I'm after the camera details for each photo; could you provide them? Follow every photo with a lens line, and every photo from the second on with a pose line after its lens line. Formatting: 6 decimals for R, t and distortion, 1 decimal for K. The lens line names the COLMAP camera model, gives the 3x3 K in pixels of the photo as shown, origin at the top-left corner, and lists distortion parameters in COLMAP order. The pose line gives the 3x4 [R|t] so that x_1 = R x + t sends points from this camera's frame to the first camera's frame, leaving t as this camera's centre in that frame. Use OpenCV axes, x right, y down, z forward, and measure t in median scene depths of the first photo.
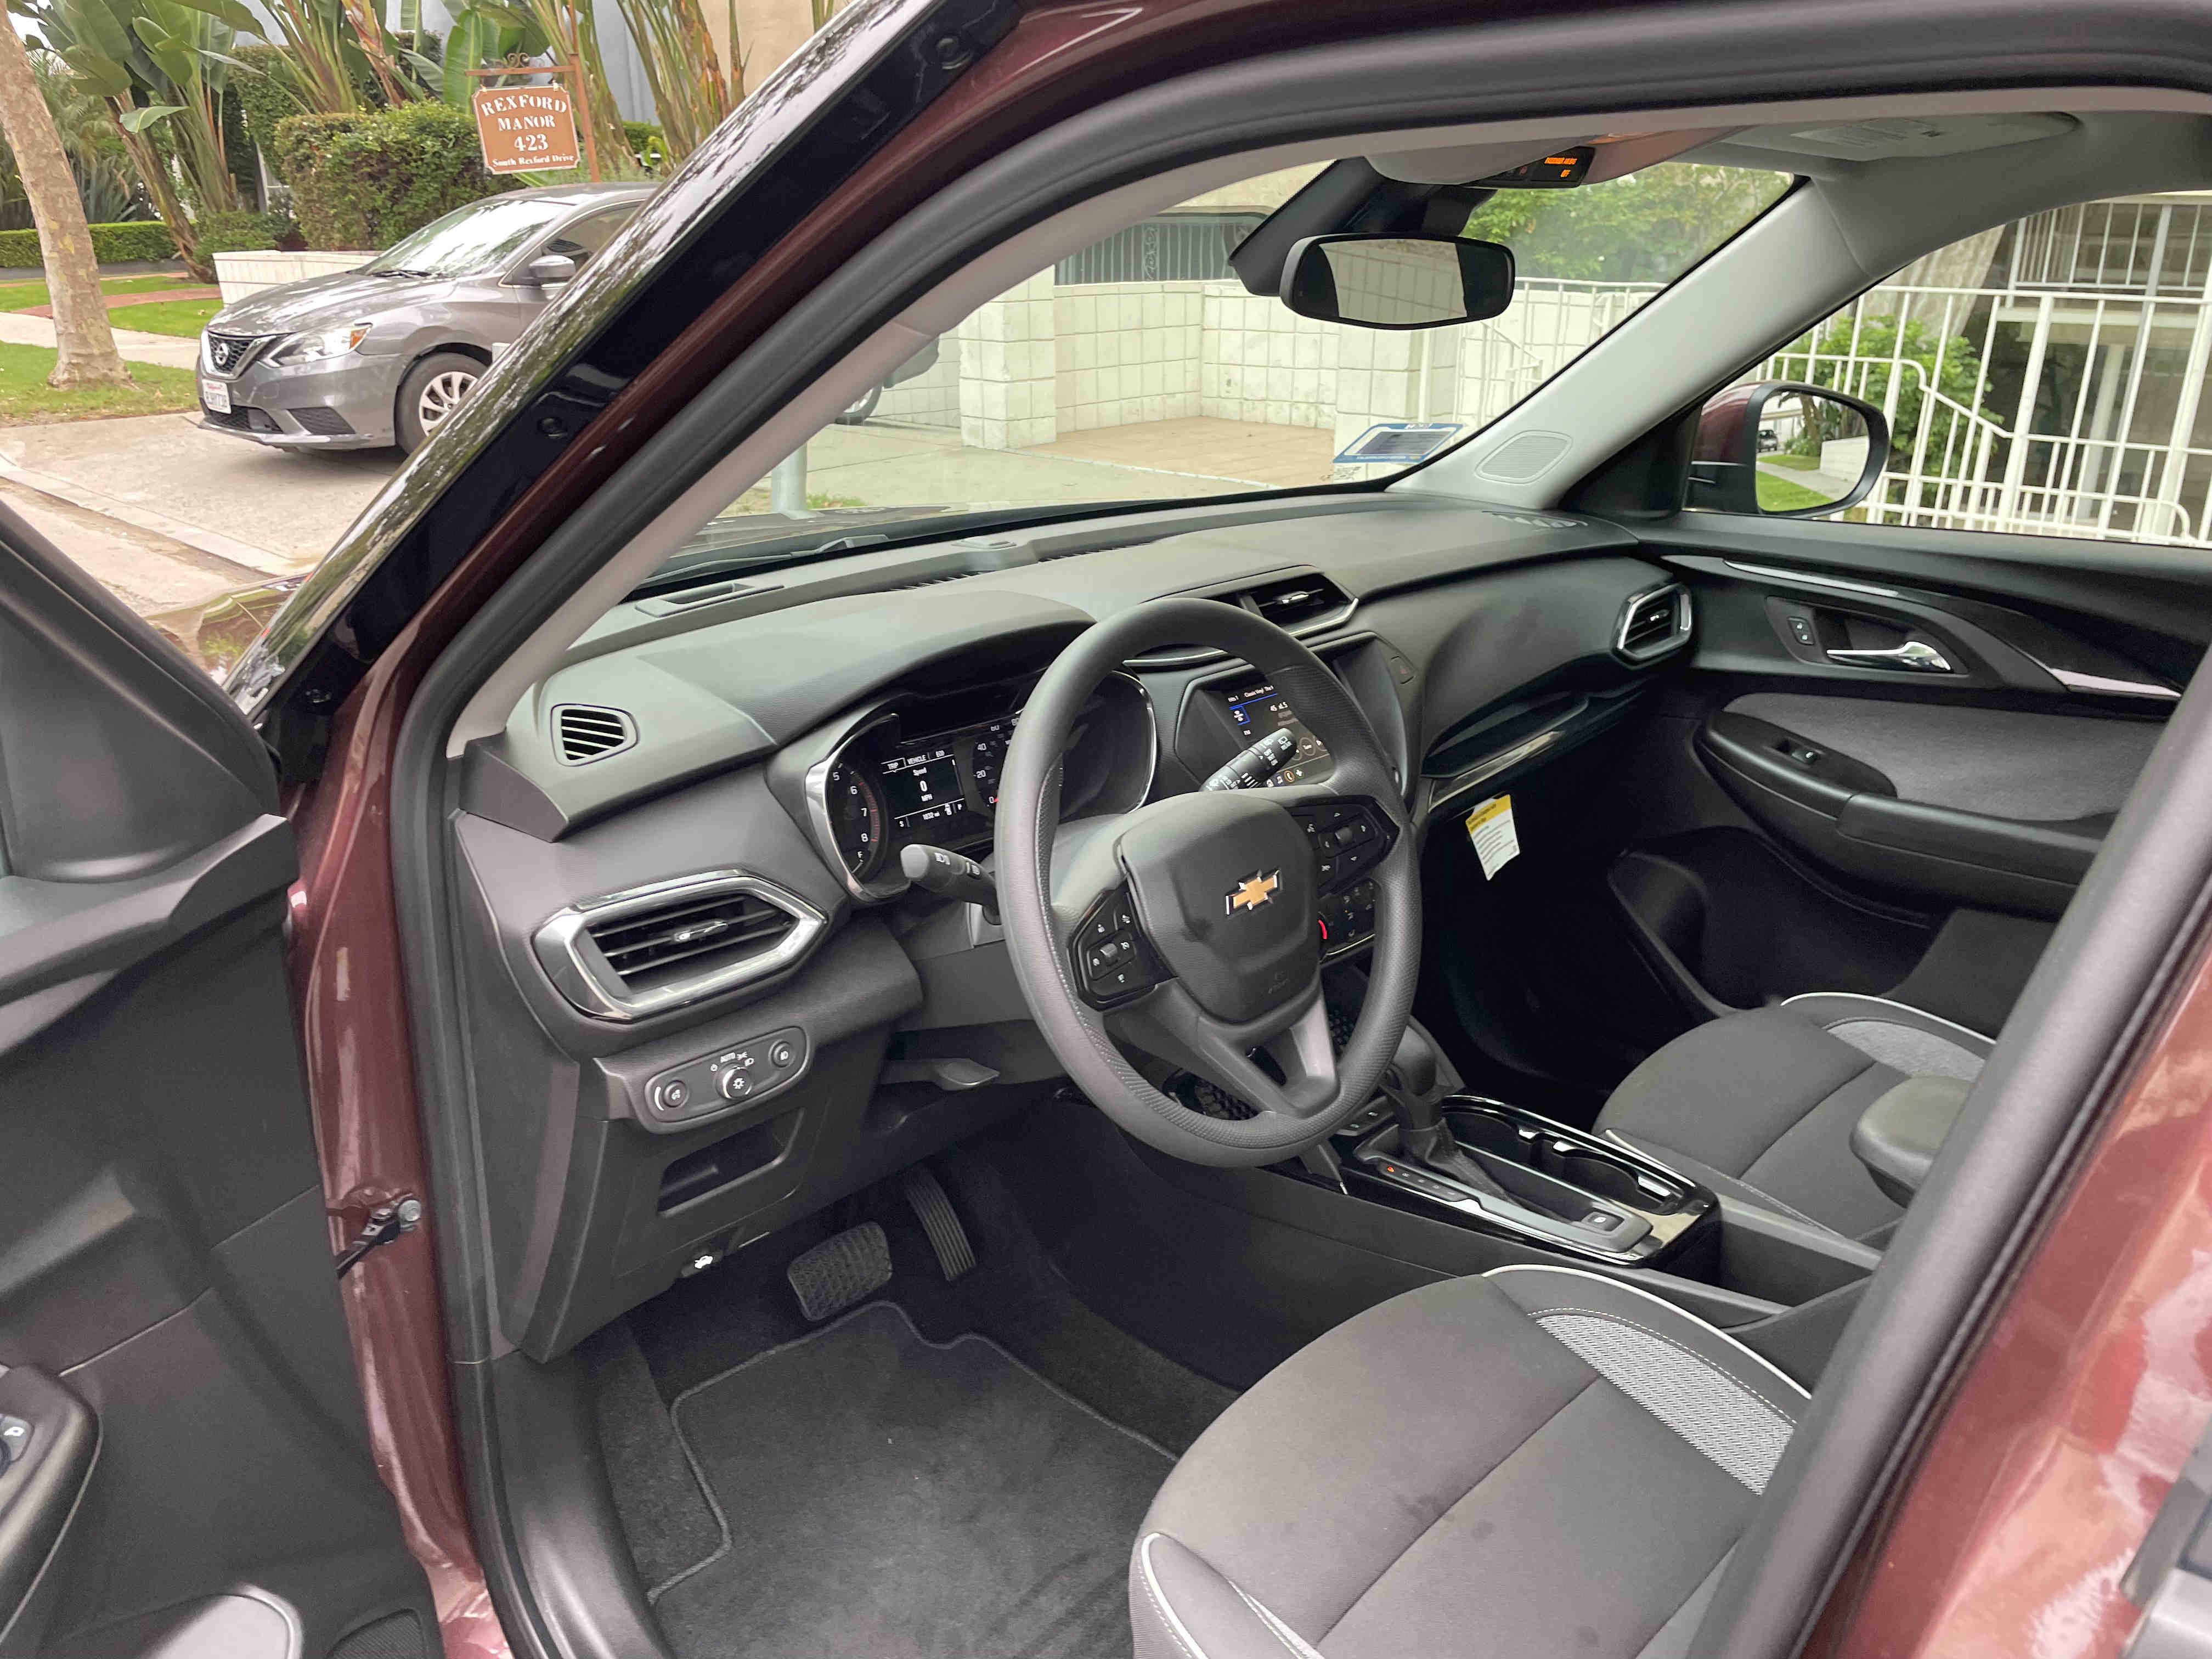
lens RADIAL K [[1740.4, 0, 1067.9], [0, 1740.4, 880.6], [0, 0, 1]] dist [0.032194, -0.048130]
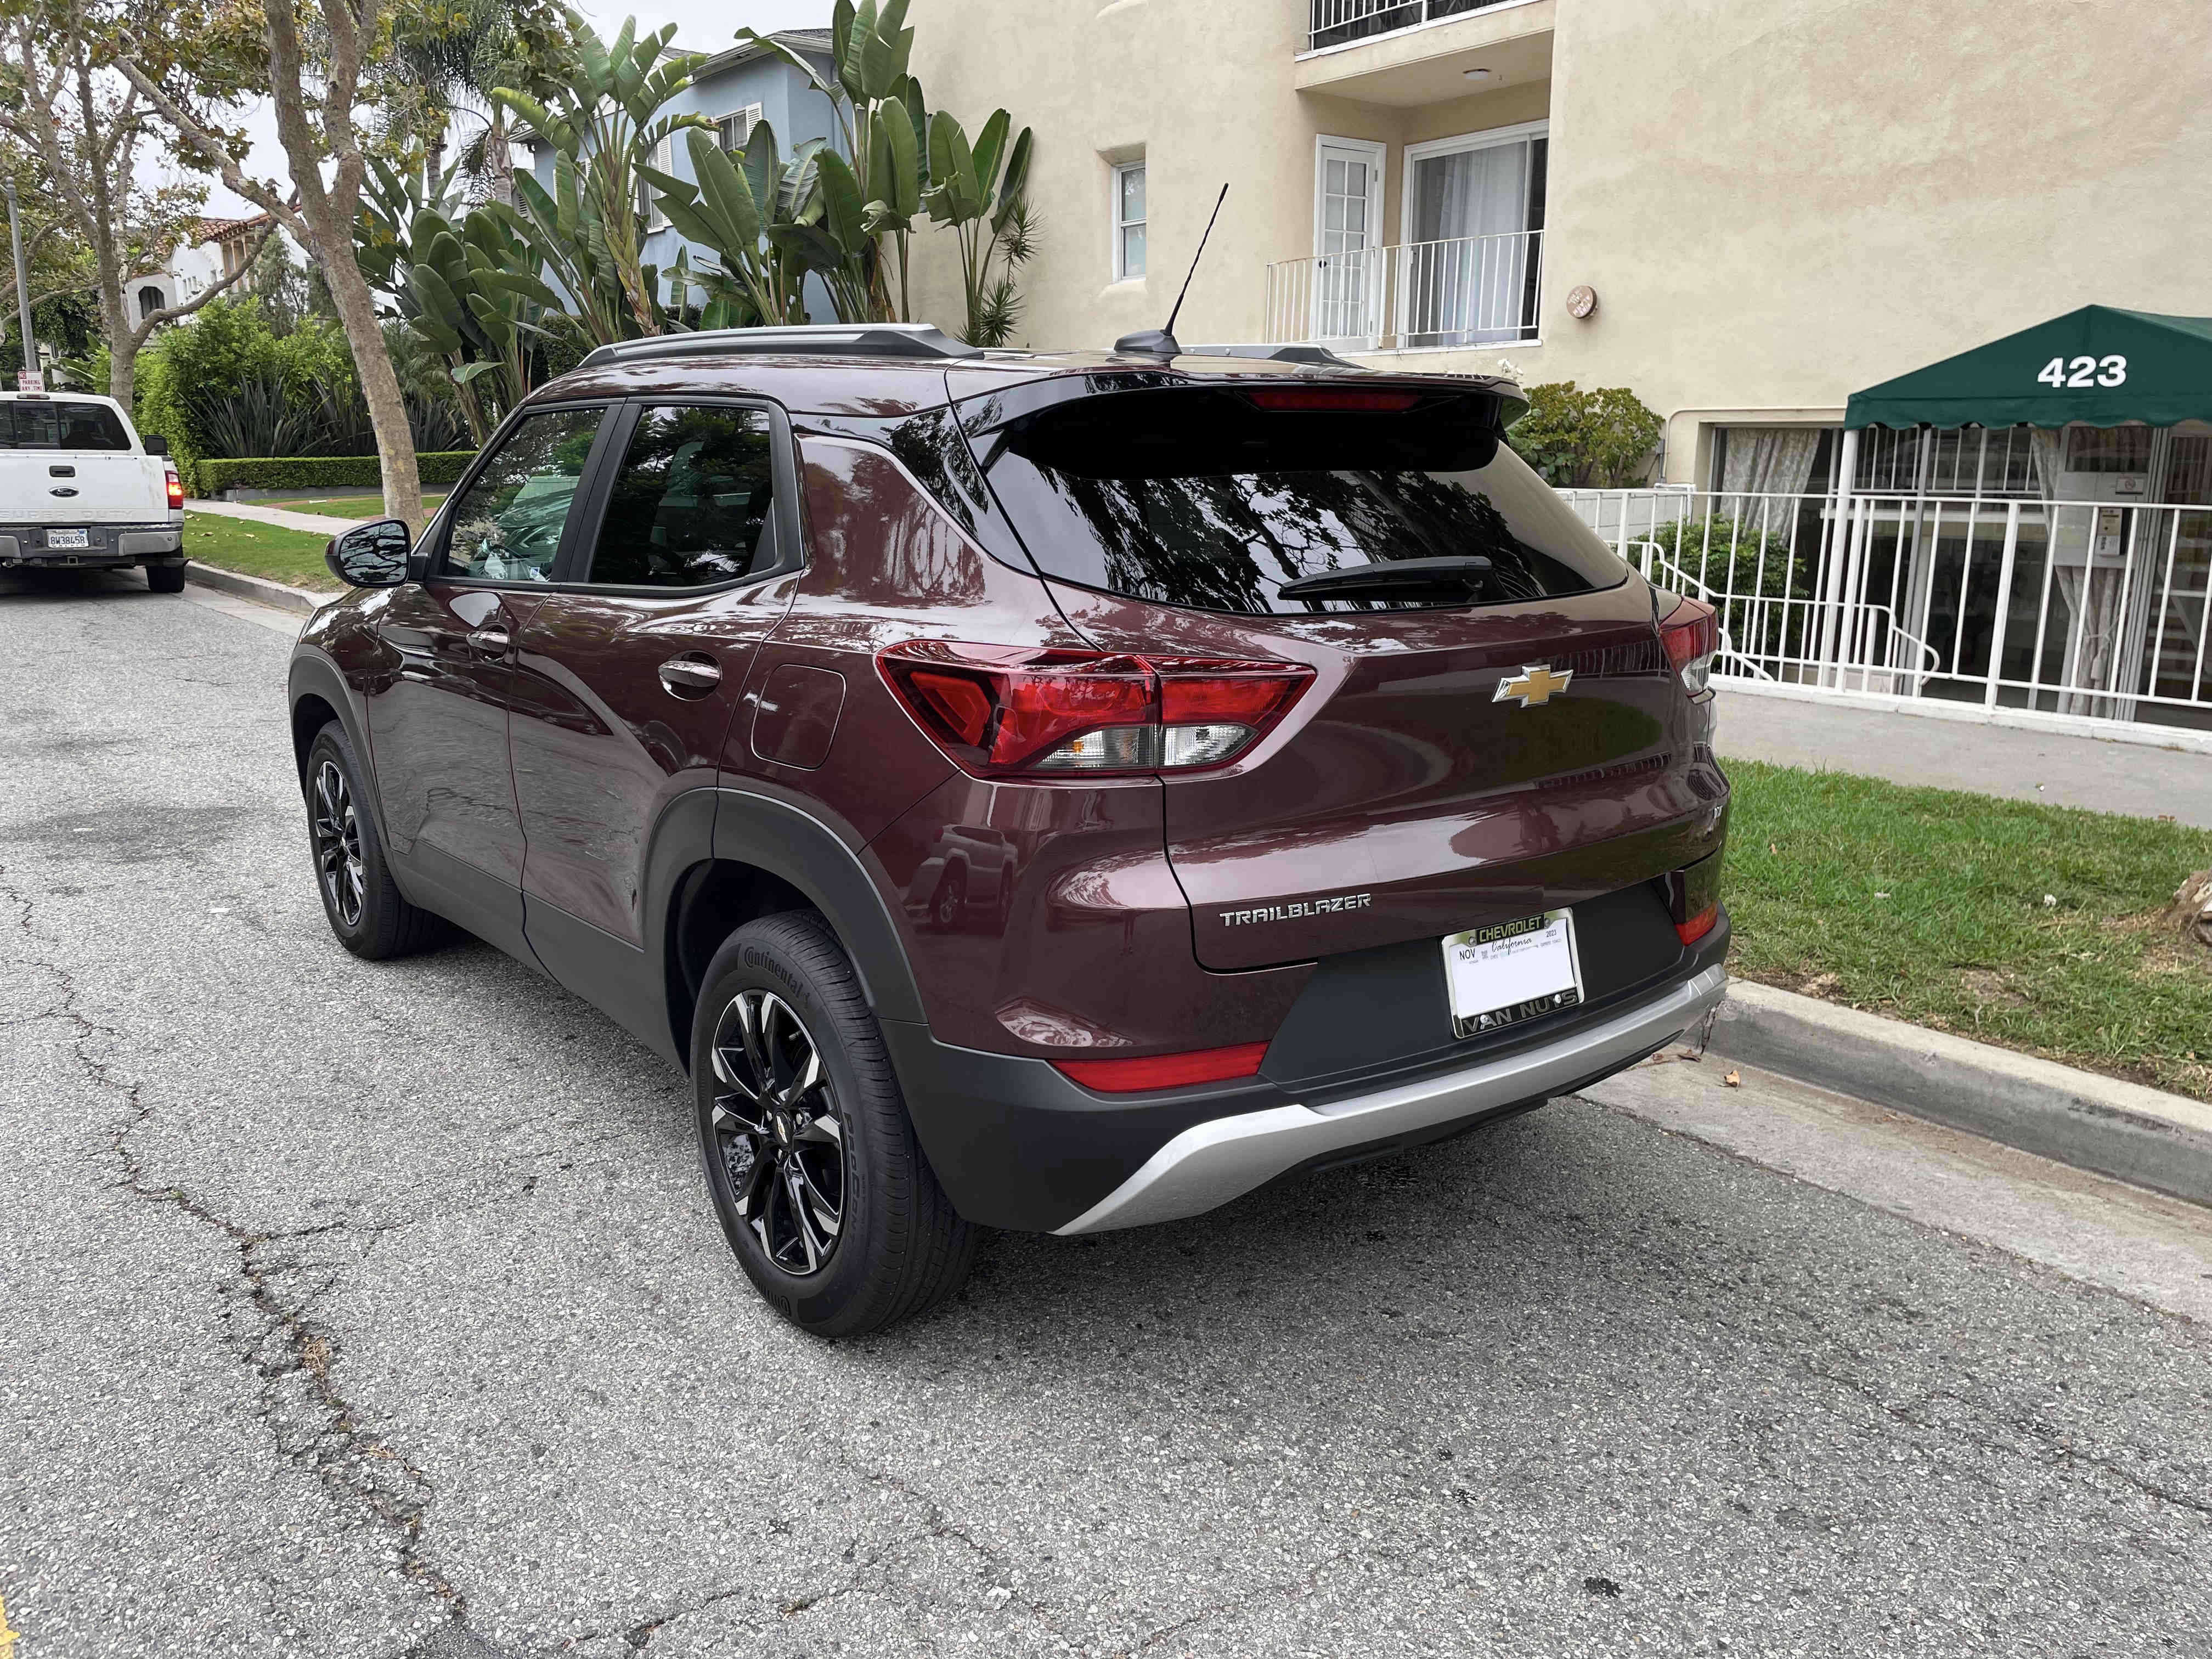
lens RADIAL K [[1740.4, 0, 1099.5], [0, 1740.4, 820.6], [0, 0, 1]] dist [0.032194, -0.048130]
pose [[0.992654, 0.018829, -0.119517, 0.085271], [-0.036355, 0.988586, -0.146205, 0.054232], [0.115400, 0.149476, 0.982008, -0.146362]]
